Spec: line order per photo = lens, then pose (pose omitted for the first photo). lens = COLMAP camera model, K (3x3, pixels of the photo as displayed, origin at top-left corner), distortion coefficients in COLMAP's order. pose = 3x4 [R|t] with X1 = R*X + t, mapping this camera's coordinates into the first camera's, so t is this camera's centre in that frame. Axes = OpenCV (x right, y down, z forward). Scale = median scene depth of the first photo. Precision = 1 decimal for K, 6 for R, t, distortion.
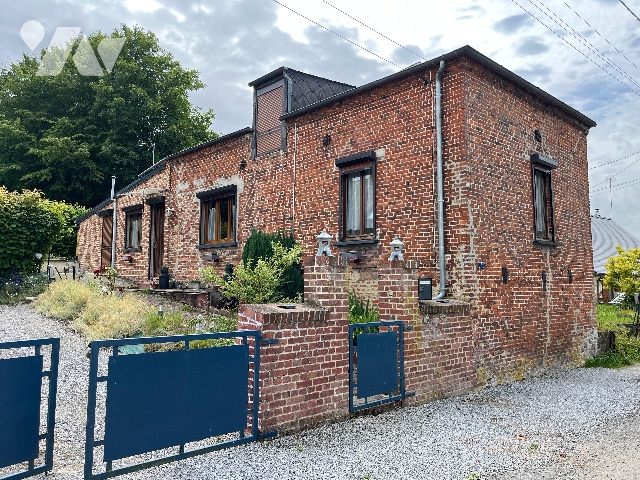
lens RADIAL K [[490.5, 0, 320.0], [0, 490.5, 240.0], [0, 0, 1]] dist [0.072847, -0.096994]
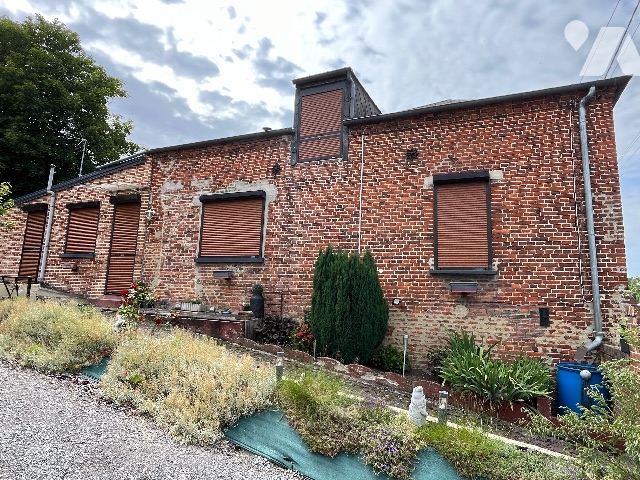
lens RADIAL K [[382.6, 0, 320.0], [0, 382.6, 240.0], [0, 0, 1]] dist [-0.003337, -0.001176]
pose [[0.927722, 0.087916, 0.362770, -0.317274], [-0.069951, 0.995597, -0.062392, 0.006762], [-0.366658, 0.032506, 0.929788, 0.352136]]
